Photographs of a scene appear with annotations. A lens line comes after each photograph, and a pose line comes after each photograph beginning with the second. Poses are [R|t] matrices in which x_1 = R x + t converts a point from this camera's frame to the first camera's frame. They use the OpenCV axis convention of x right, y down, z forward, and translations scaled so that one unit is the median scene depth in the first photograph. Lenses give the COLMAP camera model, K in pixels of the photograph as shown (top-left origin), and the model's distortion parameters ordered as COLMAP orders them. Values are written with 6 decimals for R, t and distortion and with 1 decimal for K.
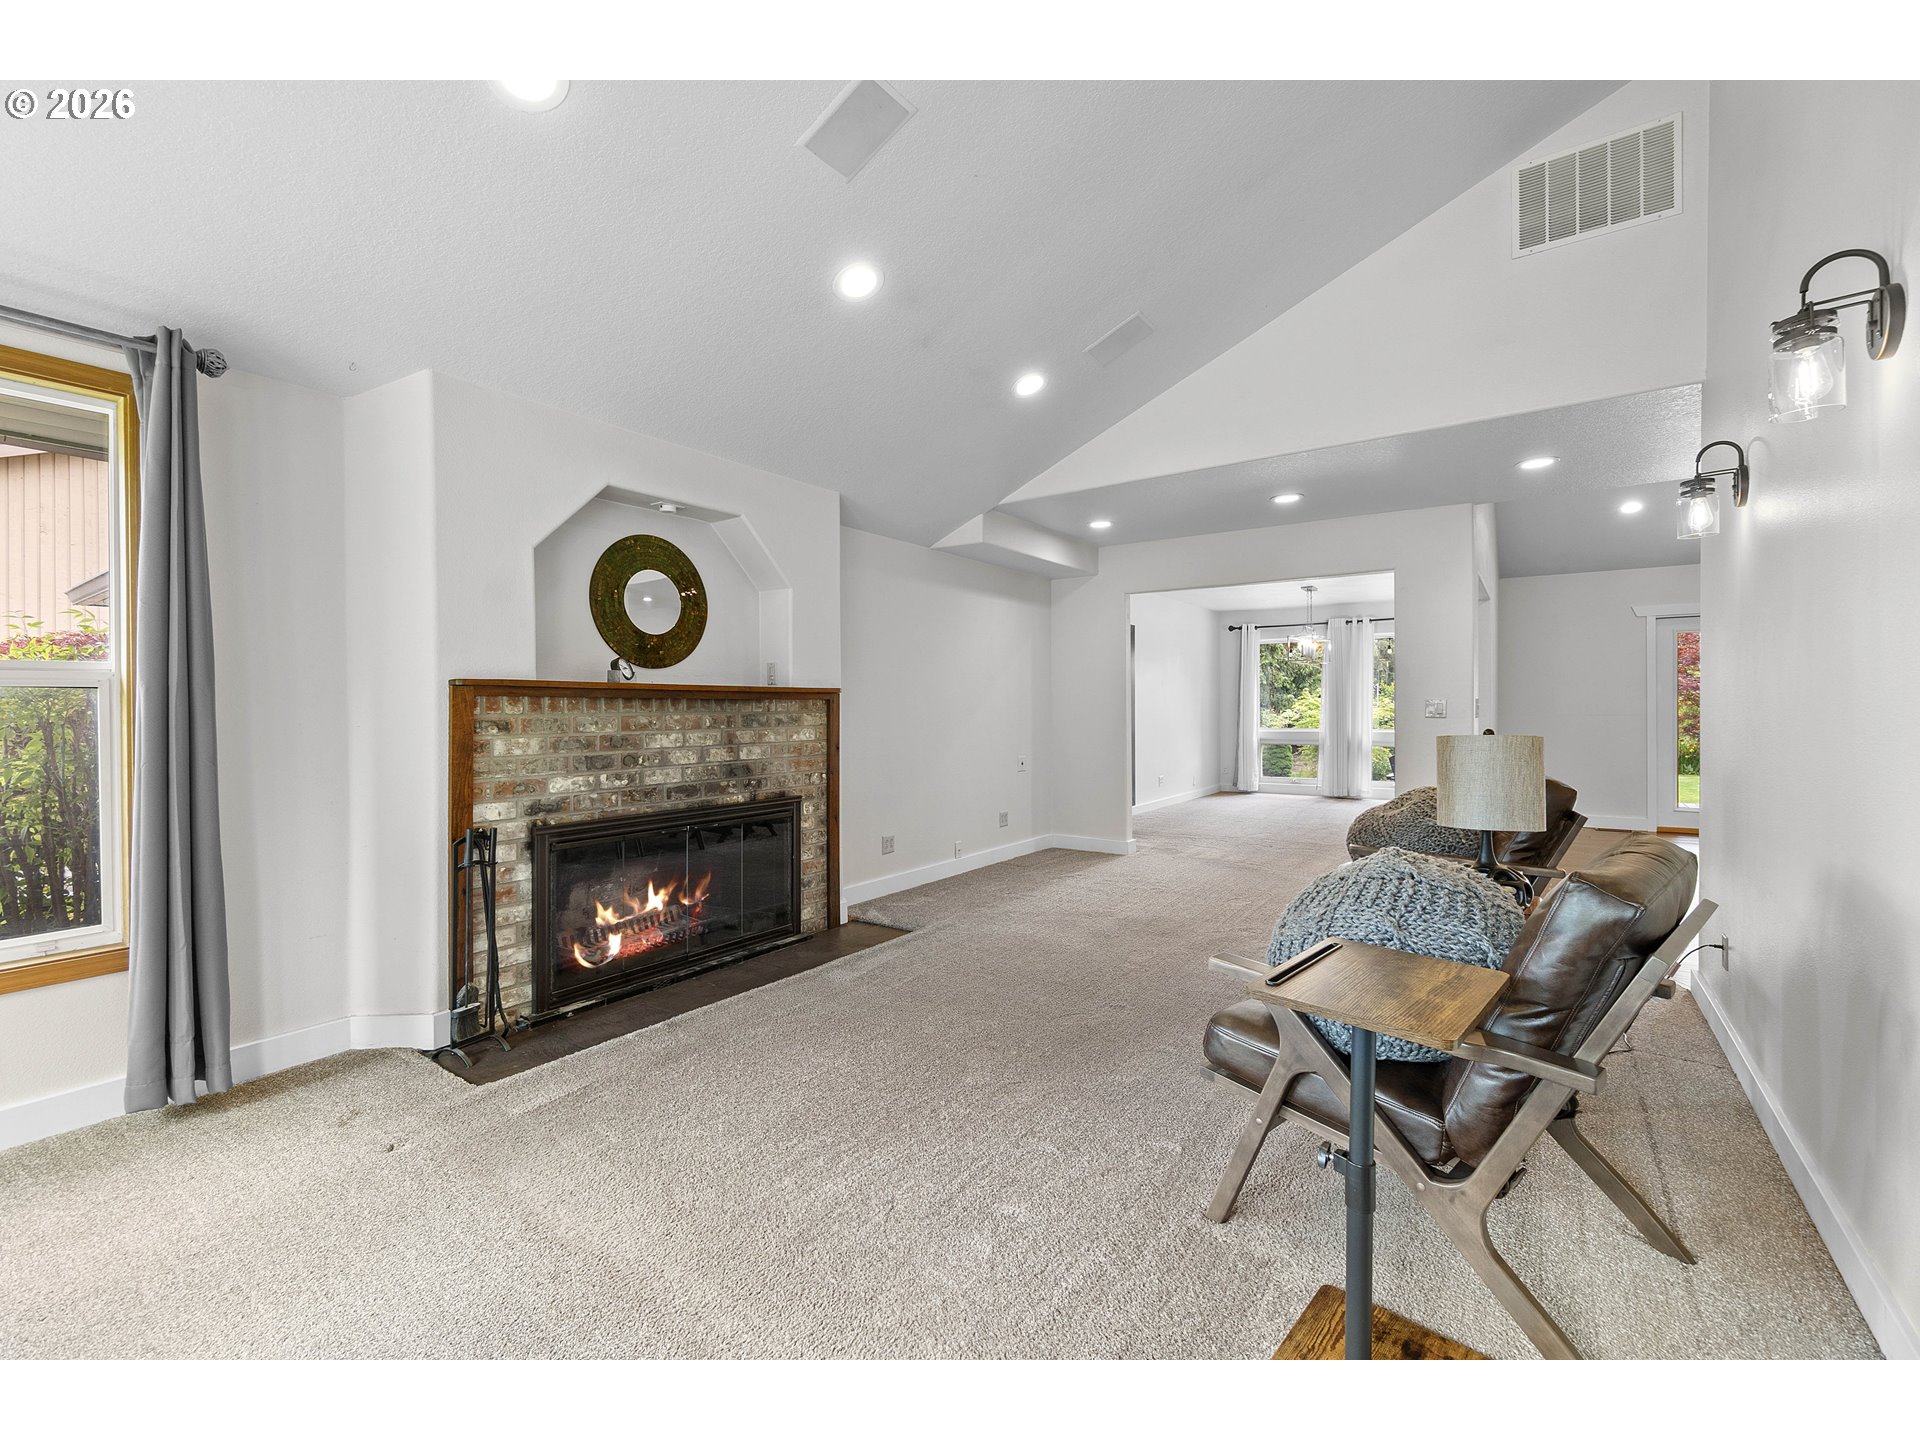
lens RADIAL K [[793.7, 0, 960.0], [0, 793.7, 720.0], [0, 0, 1]] dist [0.000231, -0.000008]
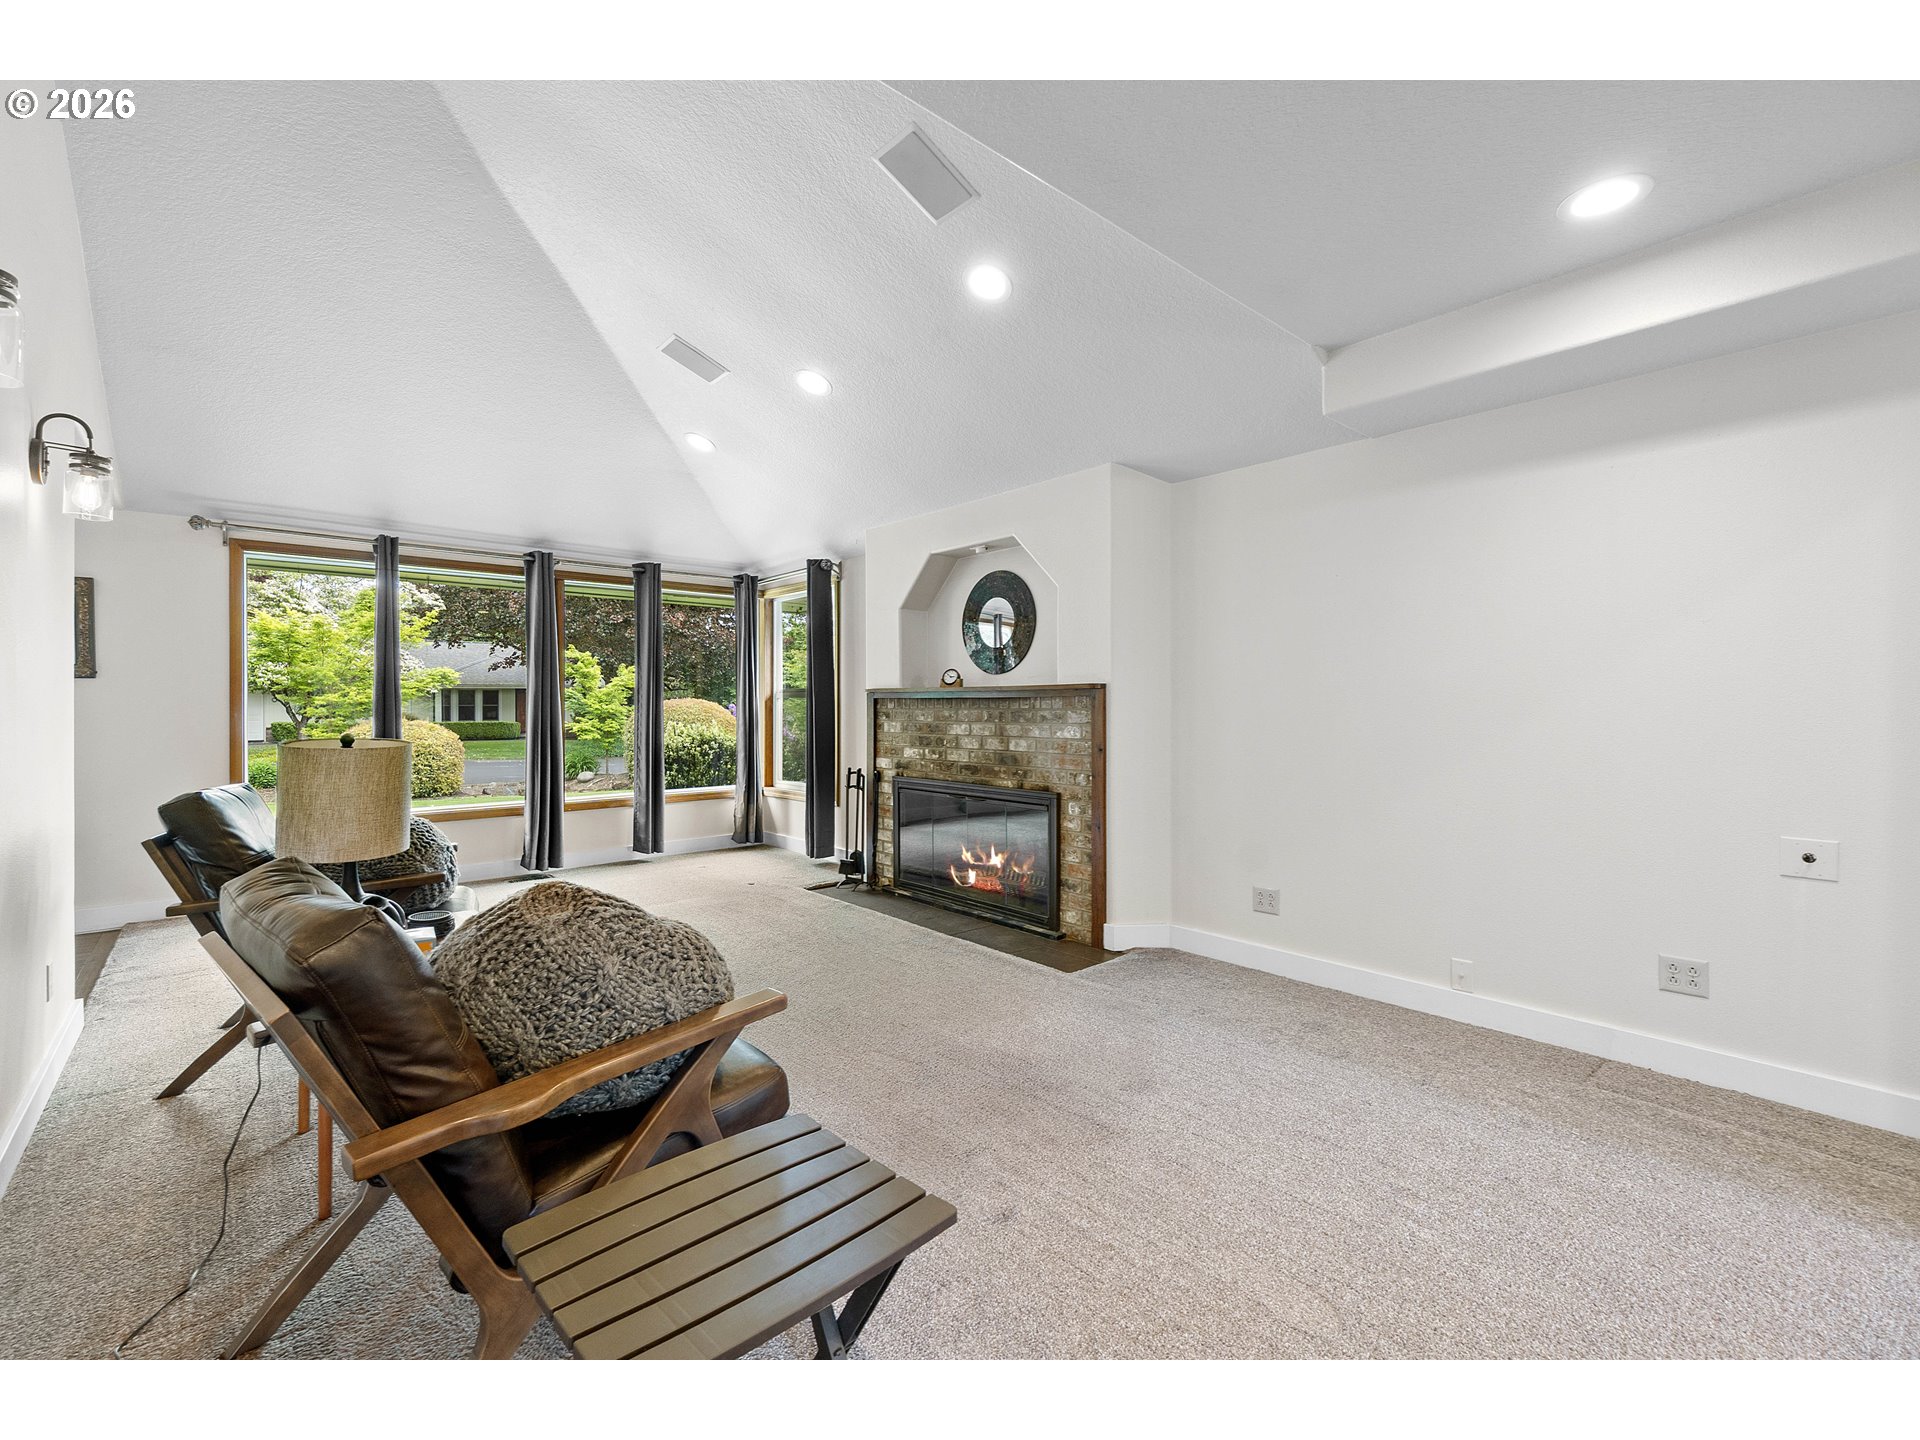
lens RADIAL K [[810.6, 0, 951.9], [0, 810.6, 709.0], [0, 0, 1]] dist [0.011728, -0.000002]
pose [[-0.204879, 0.008216, -0.978753, 0.893770], [-0.013268, 0.999850, 0.011171, -0.021618], [0.978697, 0.015275, -0.204739, 1.173842]]
